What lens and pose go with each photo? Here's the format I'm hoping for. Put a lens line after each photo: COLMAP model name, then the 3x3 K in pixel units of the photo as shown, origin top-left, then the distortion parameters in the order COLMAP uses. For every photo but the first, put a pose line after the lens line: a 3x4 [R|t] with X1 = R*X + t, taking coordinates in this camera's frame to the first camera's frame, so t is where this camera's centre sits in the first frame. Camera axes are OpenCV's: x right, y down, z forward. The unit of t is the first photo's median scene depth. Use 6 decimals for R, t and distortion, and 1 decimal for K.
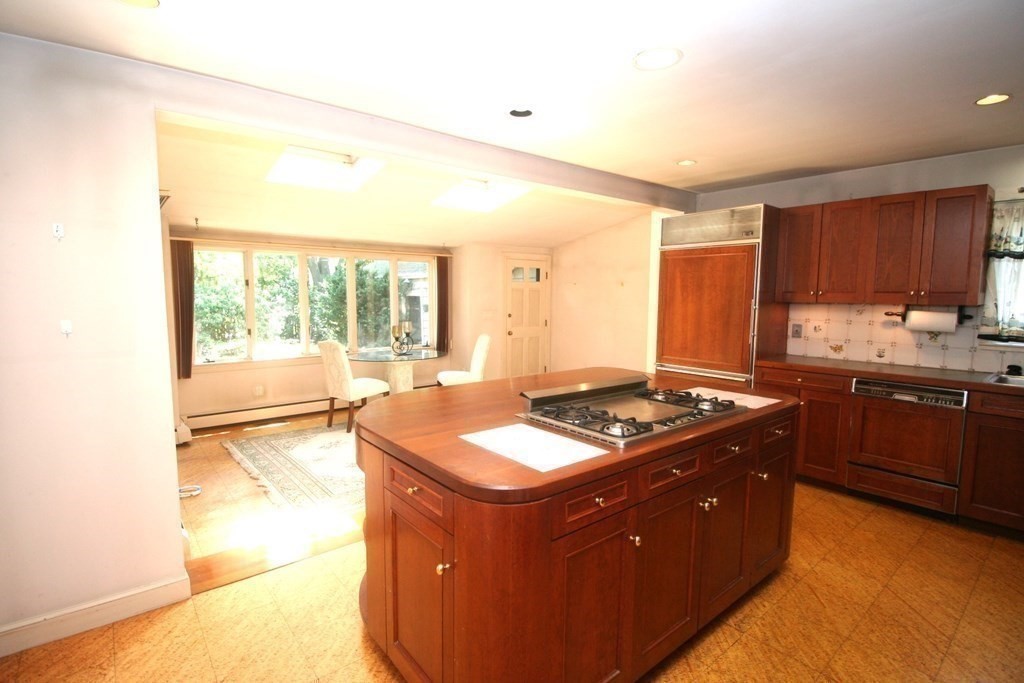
lens RADIAL K [[503.7, 0, 508.1], [0, 503.7, 341.7], [0, 0, 1]] dist [0.001131, -0.011816]
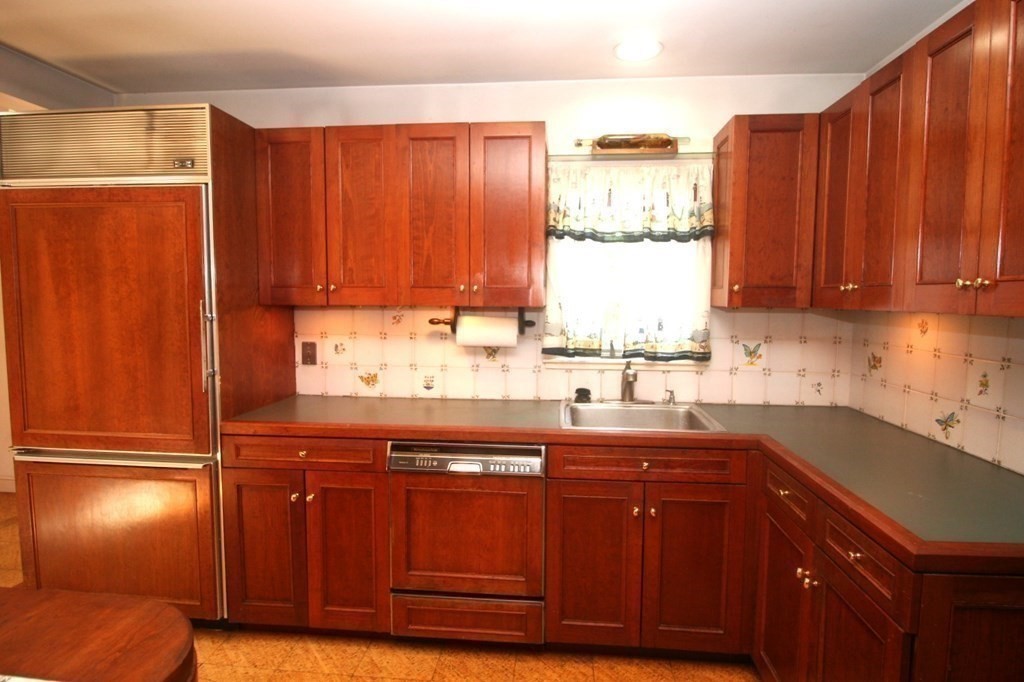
lens RADIAL K [[543.7, 0, 528.1], [0, 543.7, 341.9], [0, 0, 1]] dist [-0.003910, -0.001192]
pose [[0.693769, -0.060494, 0.717652, 0.343738], [0.065991, 0.997614, 0.020299, -0.035555], [-0.717168, 0.033275, 0.696106, 0.434382]]
